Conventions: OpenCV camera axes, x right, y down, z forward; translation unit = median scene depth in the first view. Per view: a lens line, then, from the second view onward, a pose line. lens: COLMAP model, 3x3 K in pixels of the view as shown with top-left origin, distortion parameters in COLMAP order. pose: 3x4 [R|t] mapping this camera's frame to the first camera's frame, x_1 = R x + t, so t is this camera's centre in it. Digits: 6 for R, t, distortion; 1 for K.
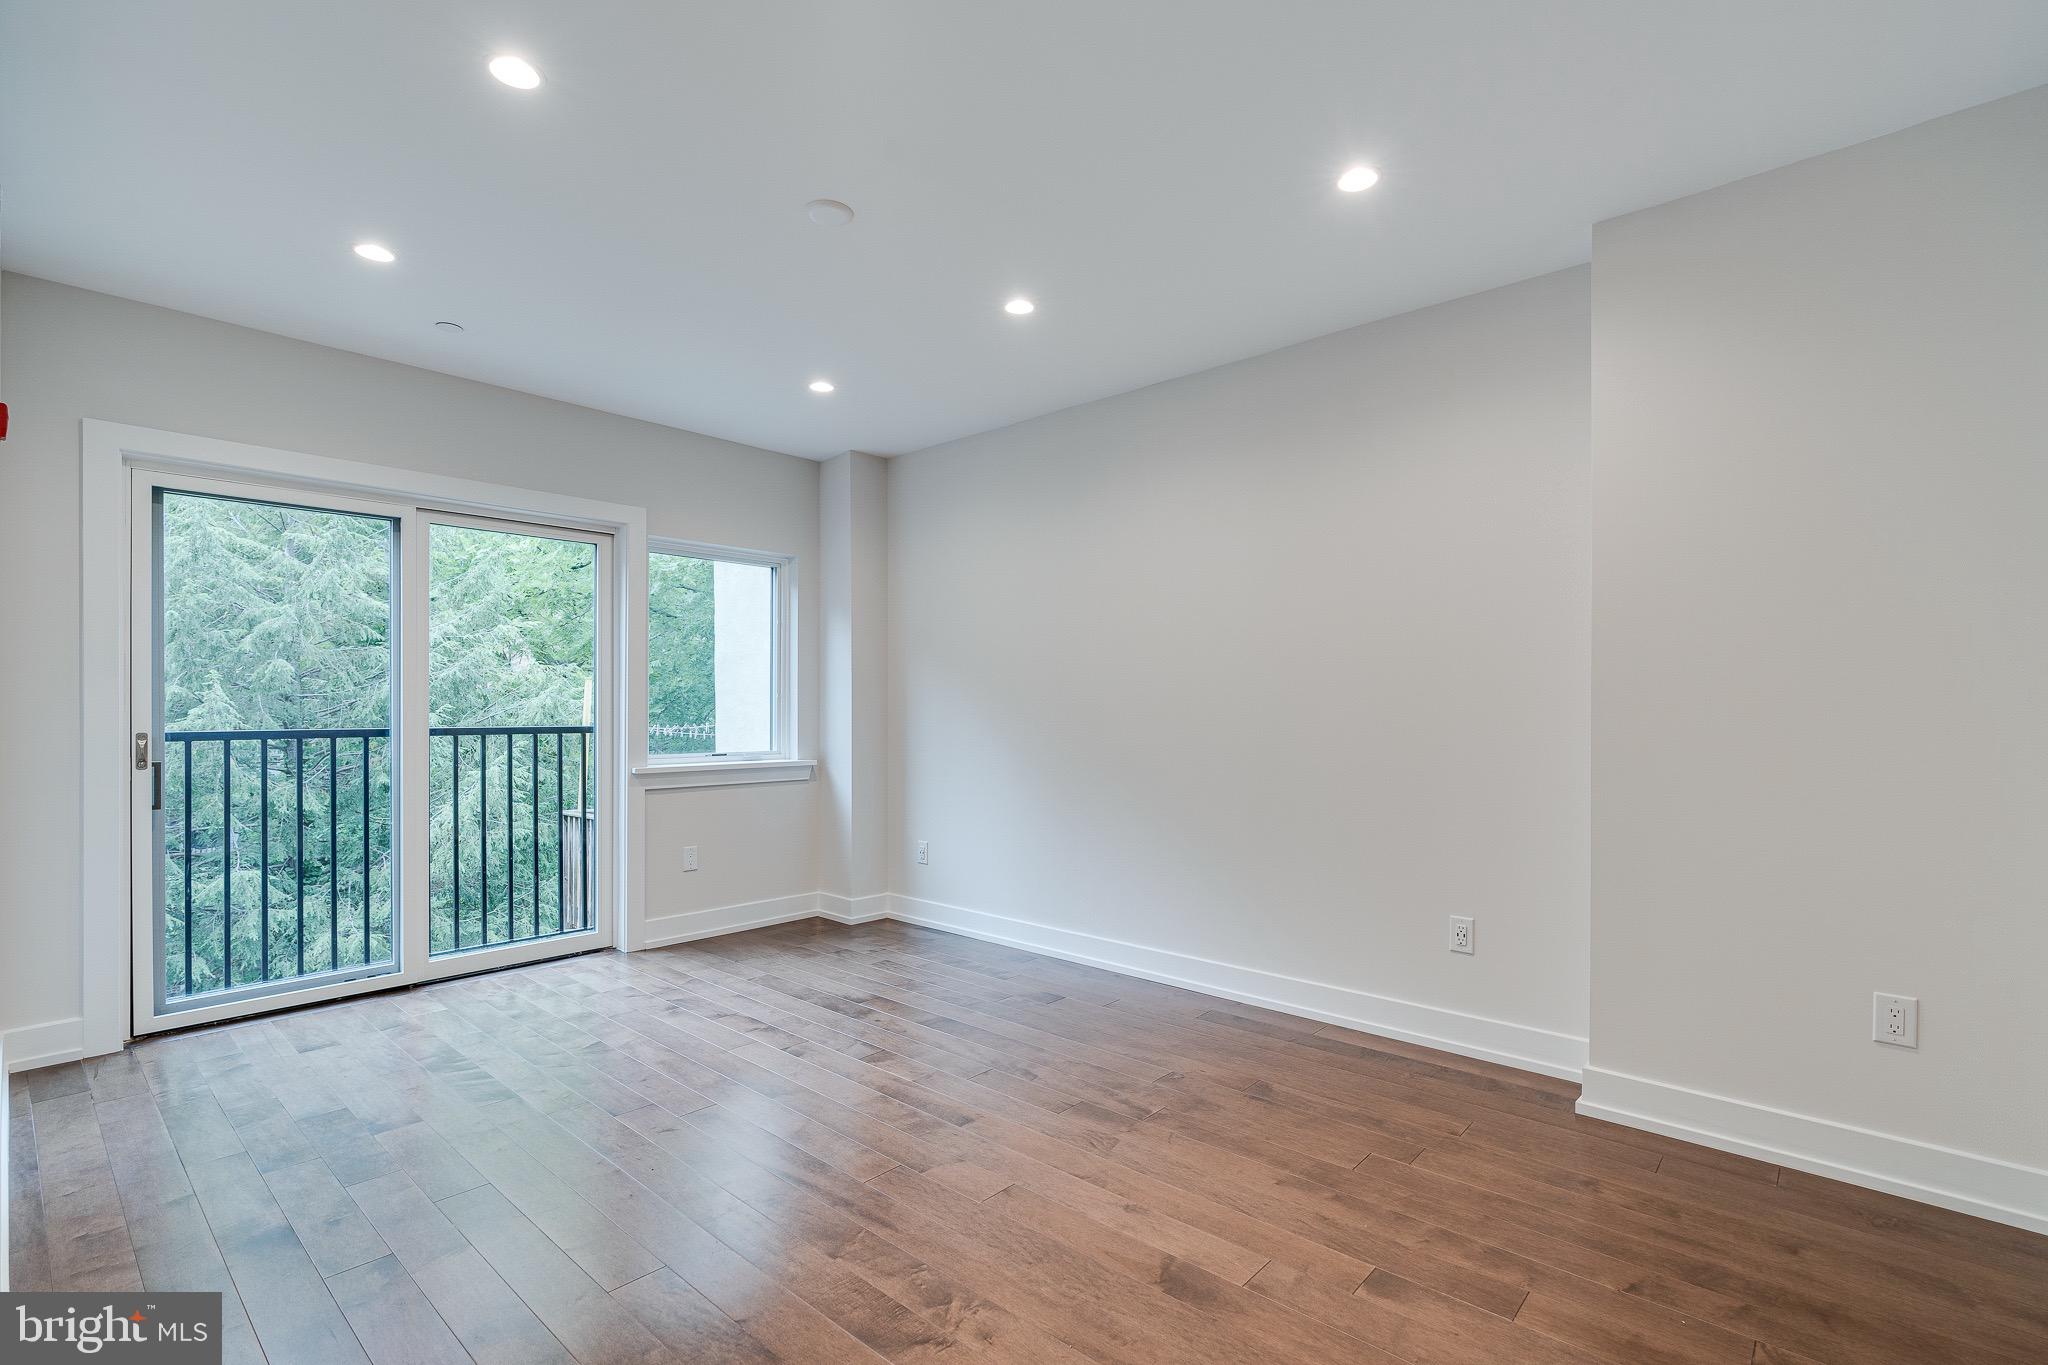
lens RADIAL K [[924.6, 0, 1028.2], [0, 924.6, 708.4], [0, 0, 1]] dist [-0.007250, 0.000698]
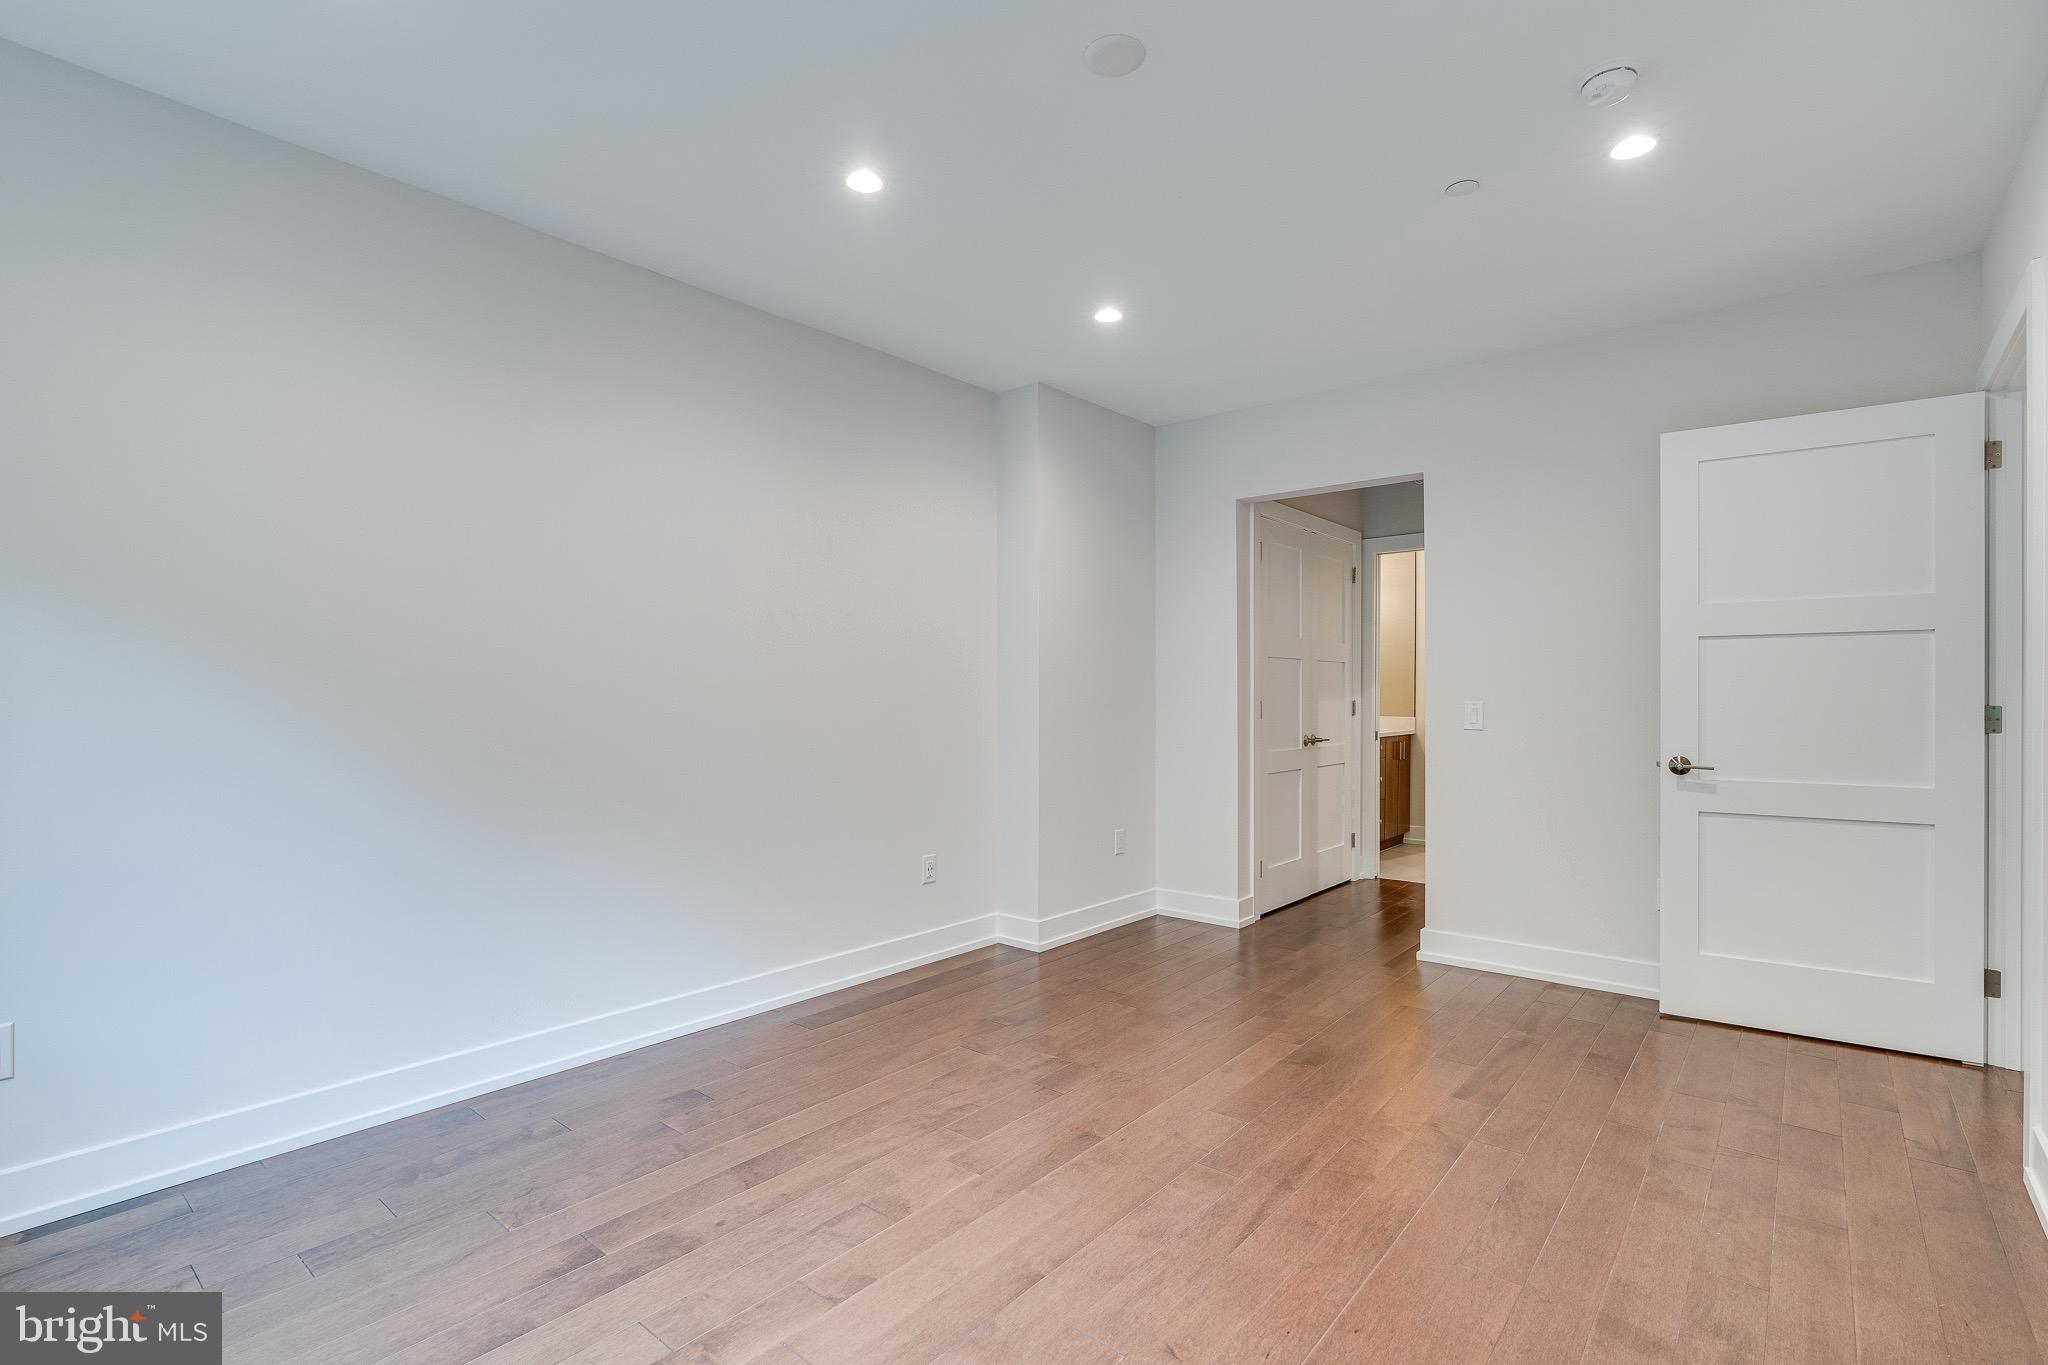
lens RADIAL K [[927.8, 0, 1024.9], [0, 927.8, 706.8], [0, 0, 1]] dist [-0.012915, 0.004550]
pose [[-0.026606, -0.009126, 0.999604, -0.859985], [-0.000945, 0.999958, 0.009104, 0.007428], [-0.999646, -0.000702, -0.026613, 0.948038]]
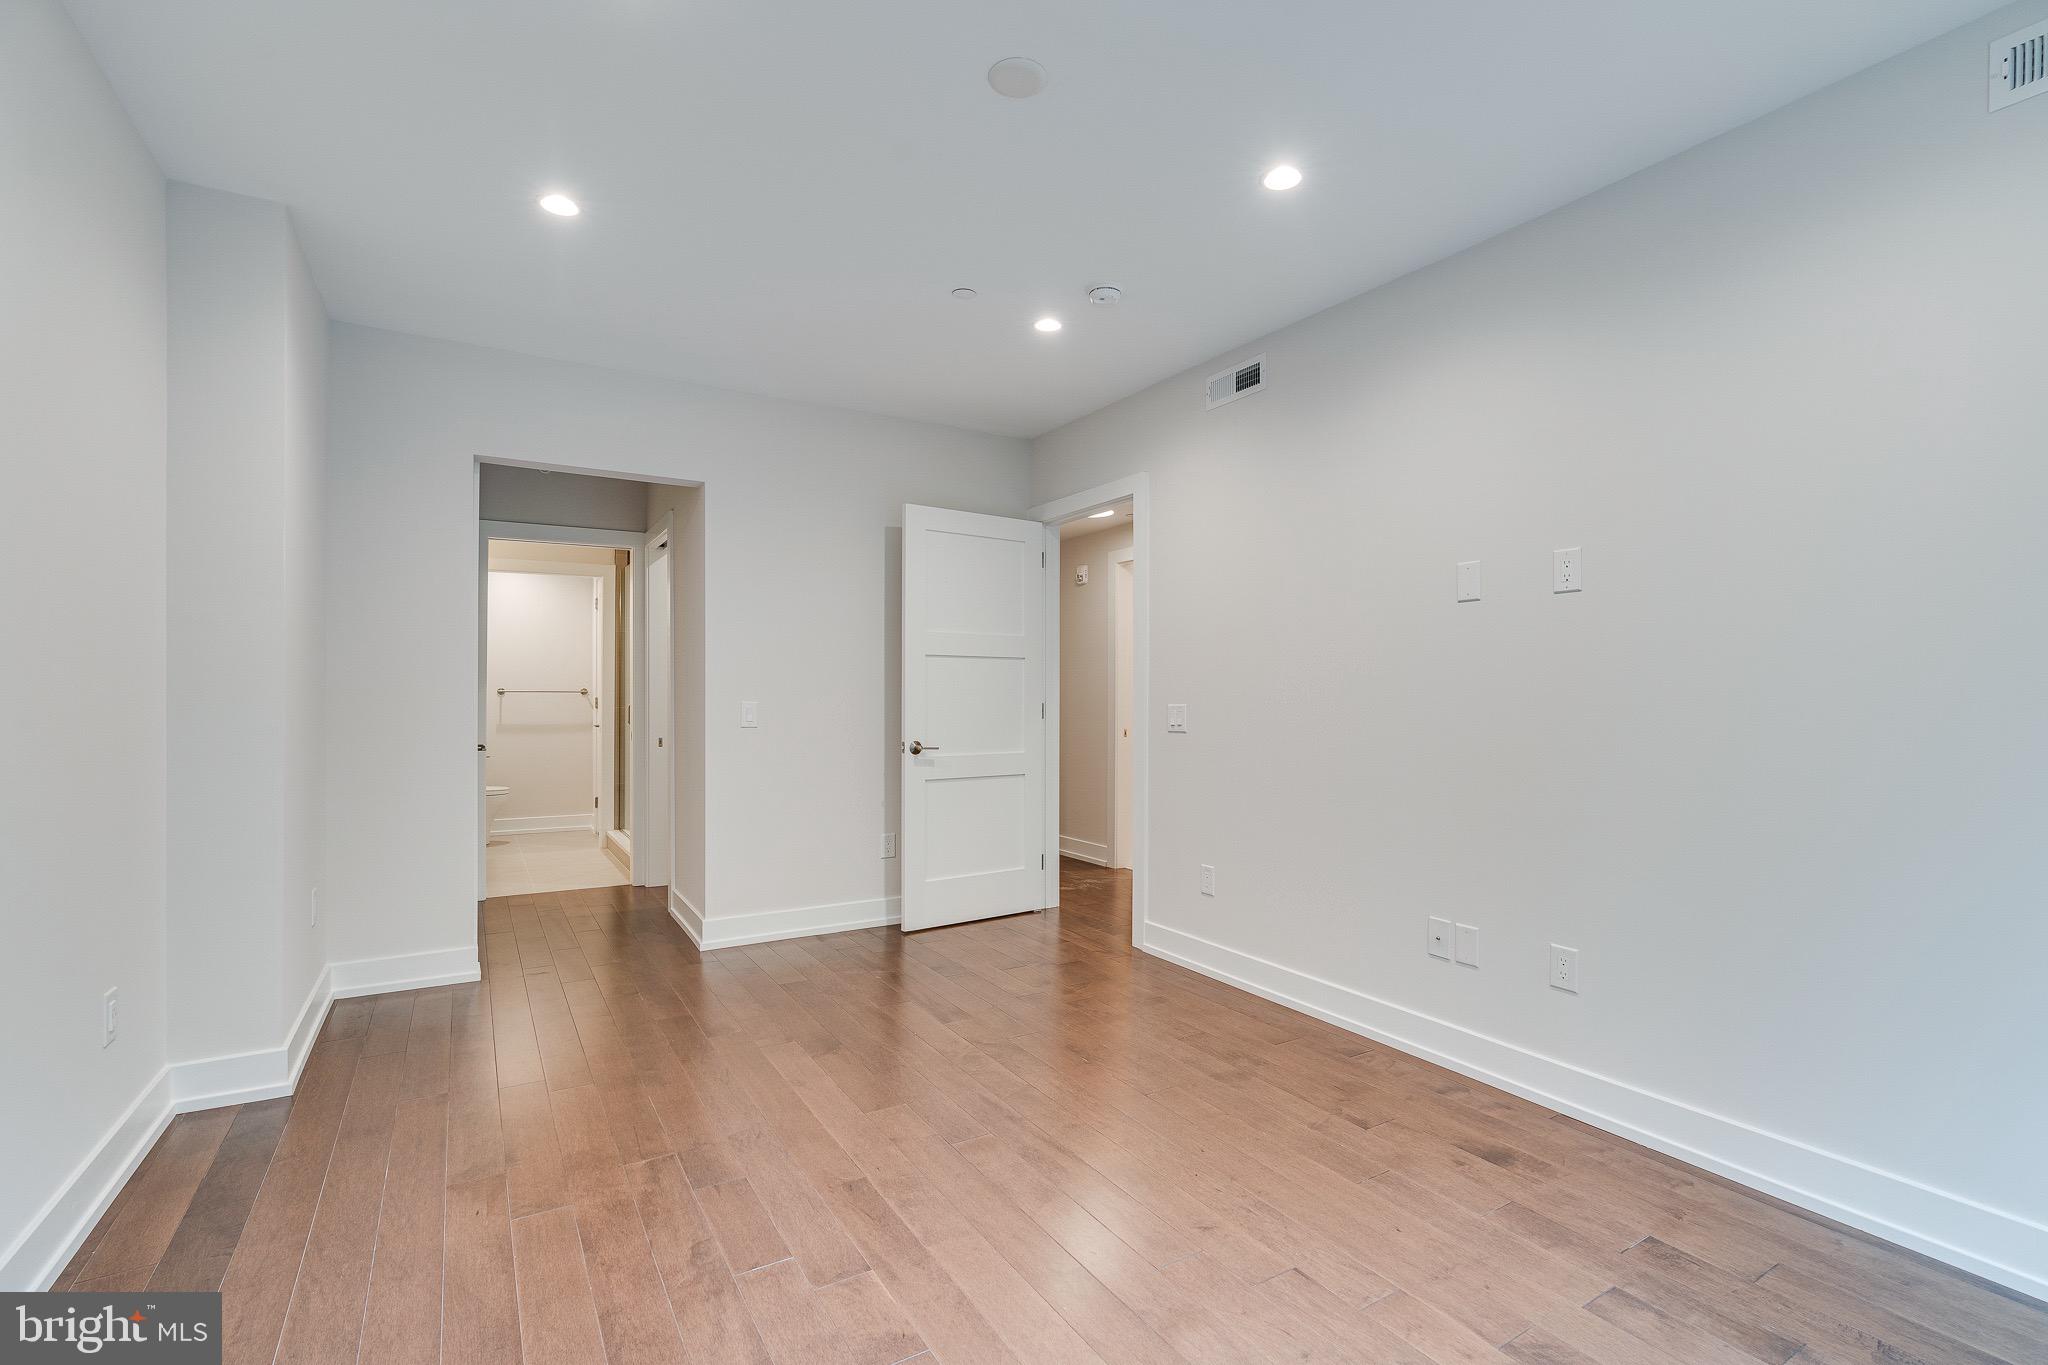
lens RADIAL K [[927.8, 0, 1024.9], [0, 927.8, 706.8], [0, 0, 1]] dist [-0.012915, 0.004550]
pose [[-0.955588, -0.008404, 0.294585, -0.400504], [-0.005406, 0.999925, 0.010988, 0.003037], [-0.294655, 0.008908, -0.955562, 1.524074]]
